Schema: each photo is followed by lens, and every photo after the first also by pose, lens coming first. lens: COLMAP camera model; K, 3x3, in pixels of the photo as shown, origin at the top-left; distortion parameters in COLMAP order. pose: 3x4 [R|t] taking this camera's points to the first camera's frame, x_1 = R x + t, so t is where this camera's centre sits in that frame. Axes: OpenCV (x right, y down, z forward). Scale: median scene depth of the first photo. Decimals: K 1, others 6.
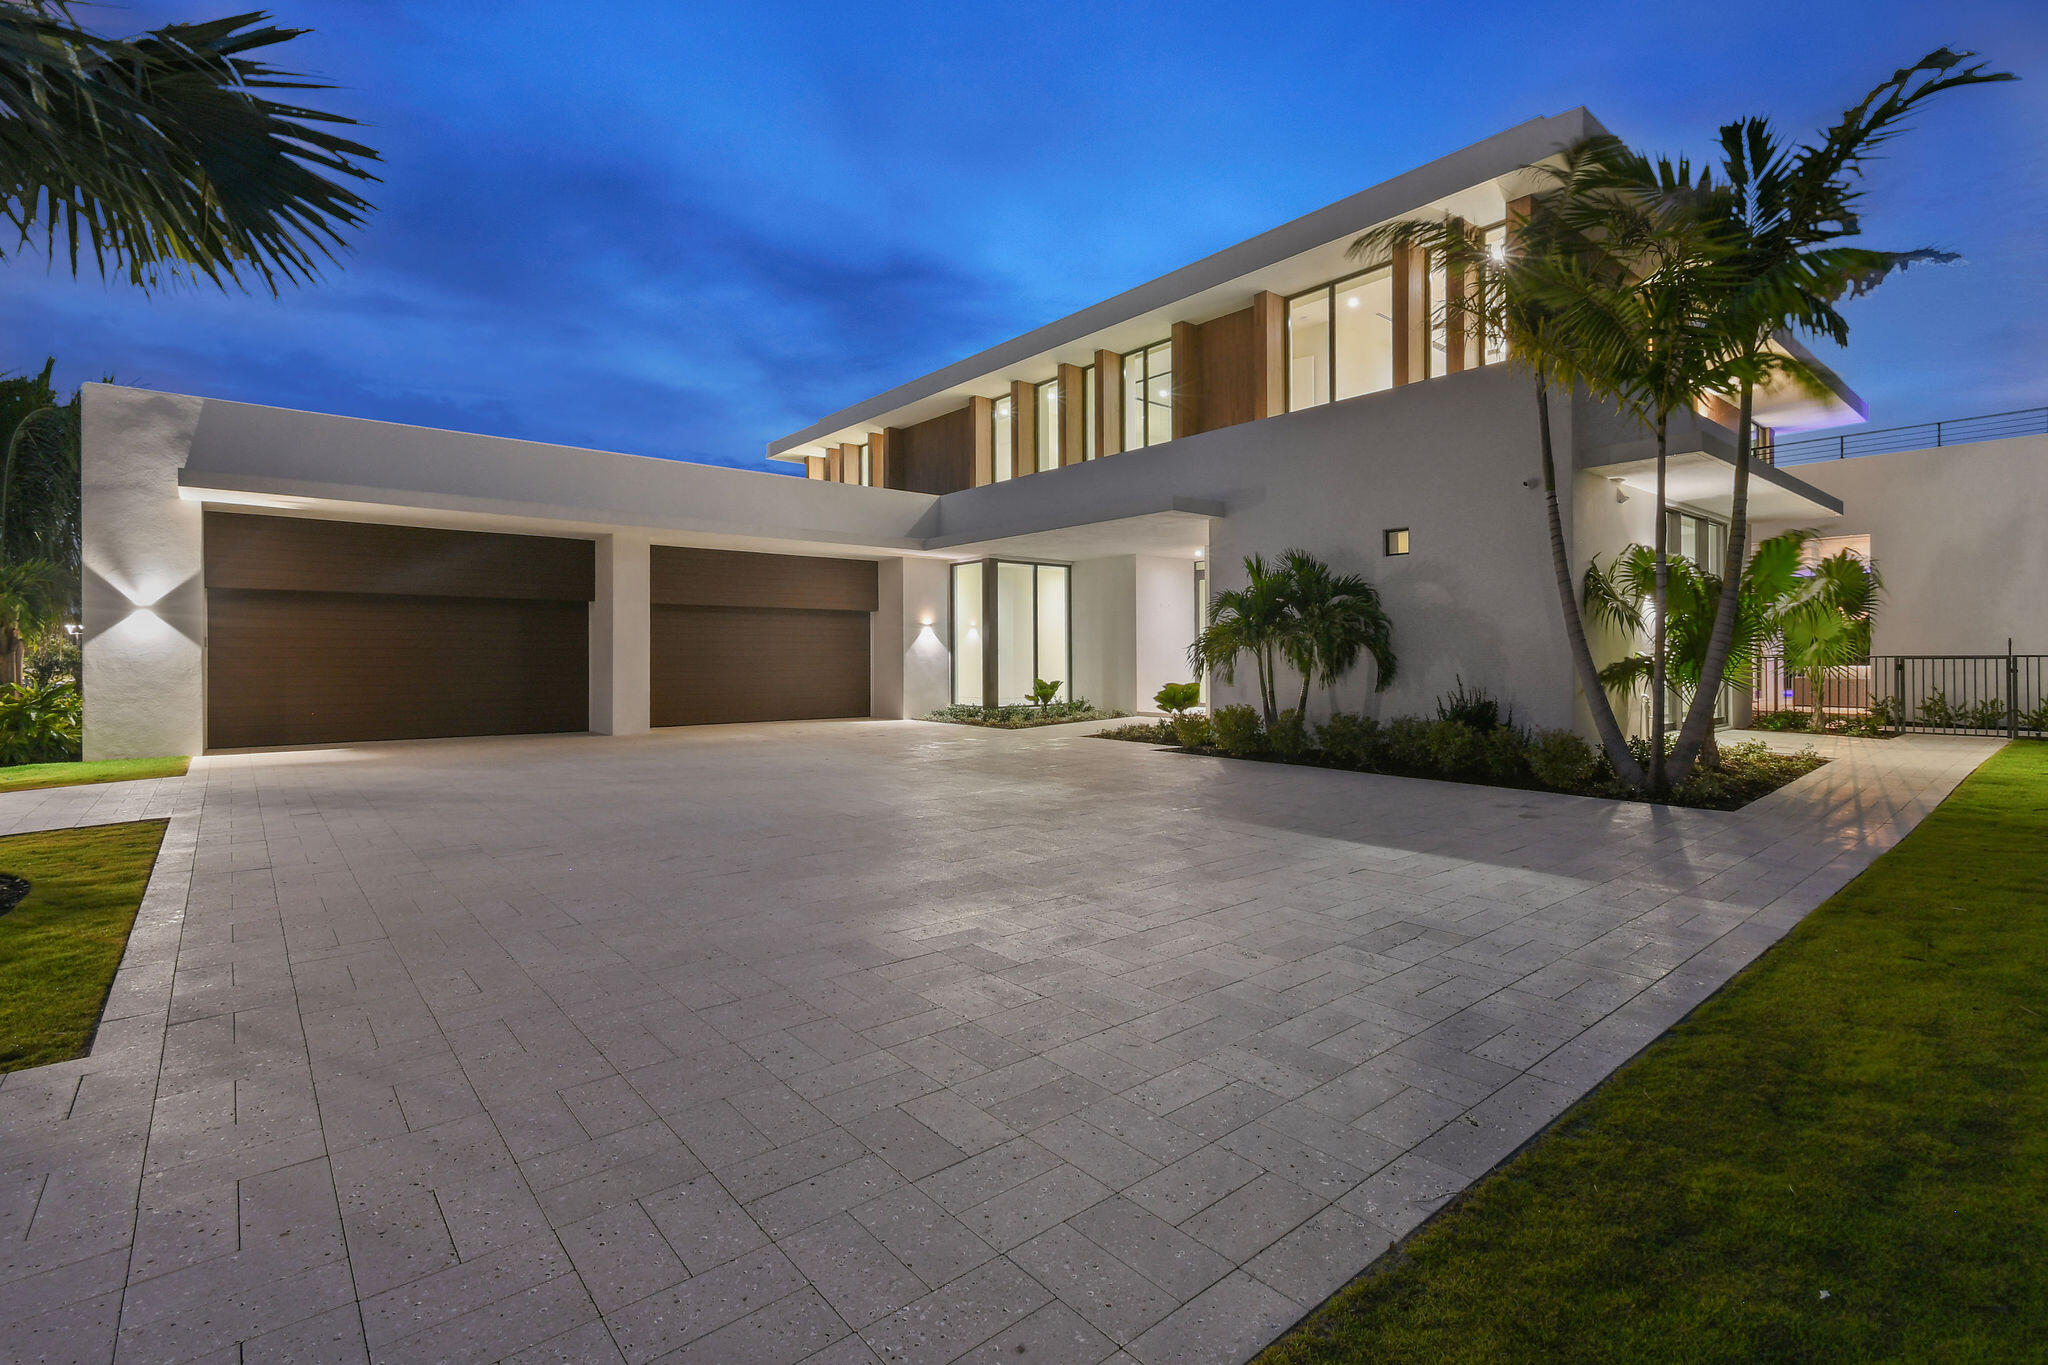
lens RADIAL K [[920.4, 0, 1046.1], [0, 920.4, 663.3], [0, 0, 1]] dist [-0.003352, 0.000021]
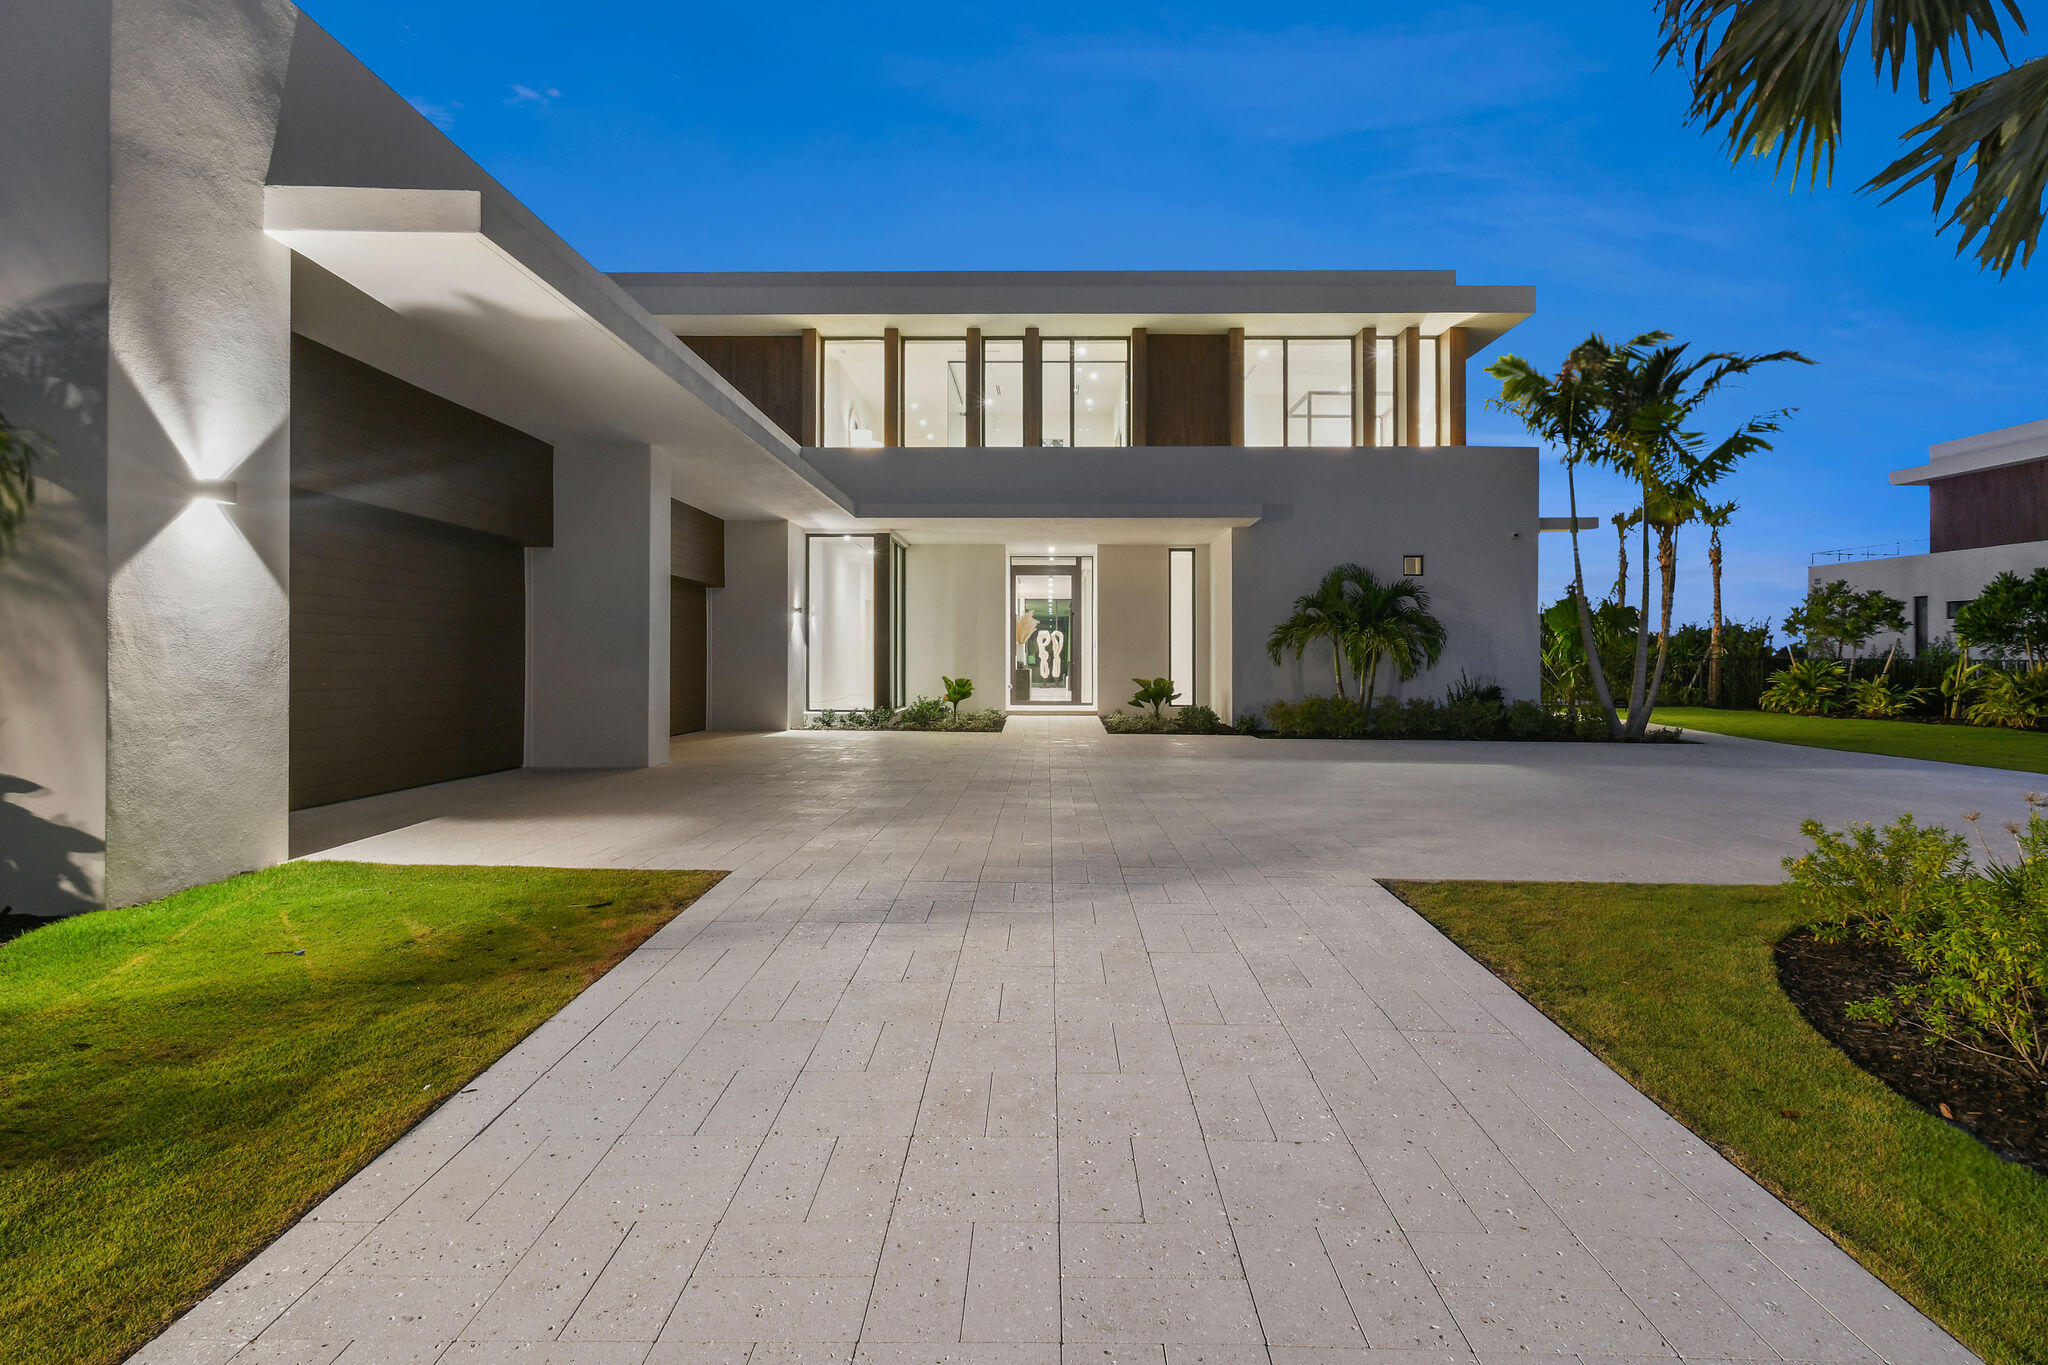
lens RADIAL K [[1033.9, 0, 1024.0], [0, 1033.9, 682.5], [0, 0, 1]] dist [0.000709, 0.000117]
pose [[0.651542, -0.008266, 0.758567, -1.065902], [-0.004943, 0.999873, 0.015141, 0.012528], [-0.758596, -0.013614, 0.651419, 0.436331]]
